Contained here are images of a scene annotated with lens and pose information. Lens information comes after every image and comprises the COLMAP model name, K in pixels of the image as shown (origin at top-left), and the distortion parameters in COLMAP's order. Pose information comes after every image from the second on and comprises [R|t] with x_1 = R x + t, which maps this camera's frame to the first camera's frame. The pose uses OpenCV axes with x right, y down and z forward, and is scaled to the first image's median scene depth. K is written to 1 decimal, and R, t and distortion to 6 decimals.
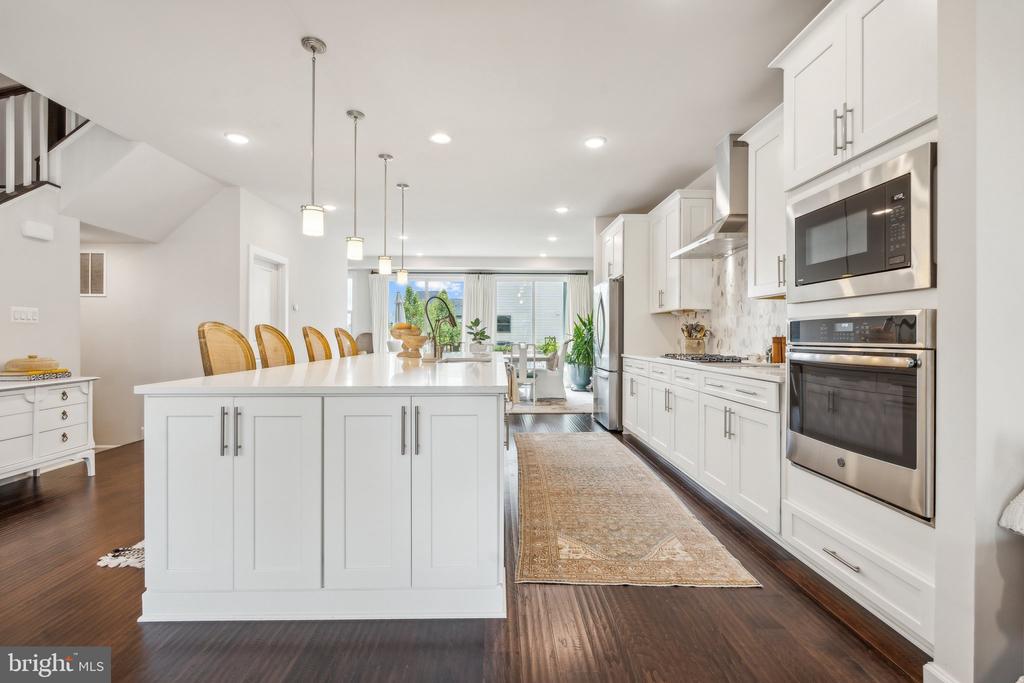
lens RADIAL K [[456.7, 0, 508.7], [0, 456.7, 333.2], [0, 0, 1]] dist [-0.003042, -0.000906]
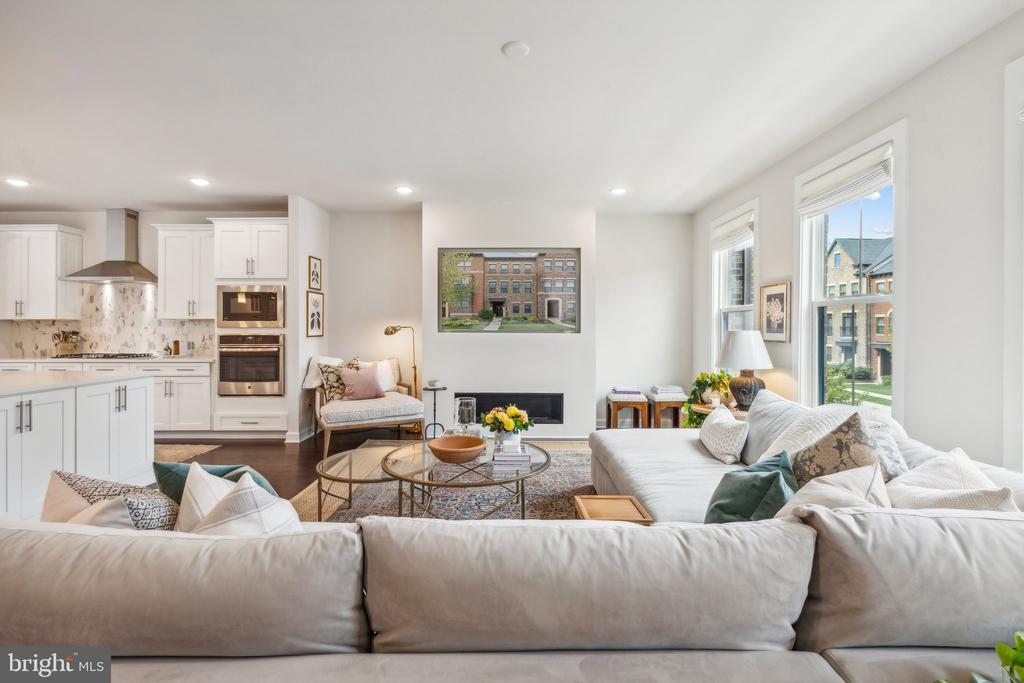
lens RADIAL K [[463.7, 0, 512.5], [0, 463.7, 321.9], [0, 0, 1]] dist [-0.003084, -0.000640]
pose [[0.023300, 0.008662, 0.999691, -1.070766], [-0.005780, 0.999947, -0.008530, -0.051687], [-0.999712, -0.005579, 0.023349, -0.346202]]
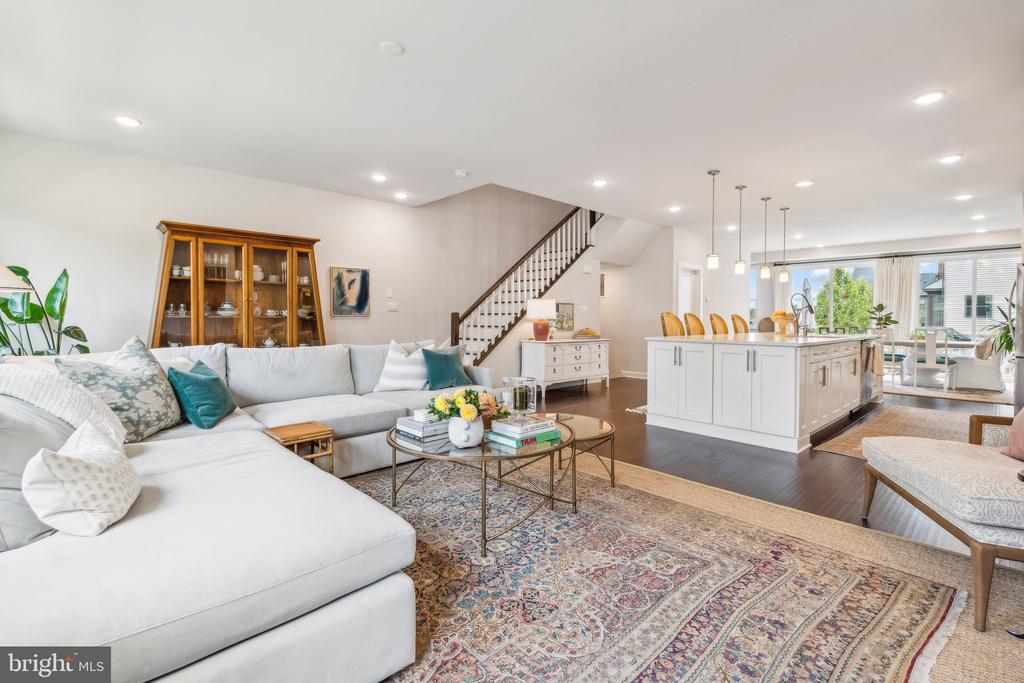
lens RADIAL K [[463.7, 0, 512.5], [0, 463.7, 321.9], [0, 0, 1]] dist [-0.003084, -0.000640]
pose [[0.663991, 0.009838, -0.747676, 0.359075], [-0.002747, 0.999939, 0.010718, -0.001113], [0.747735, -0.005063, 0.663978, -0.710306]]
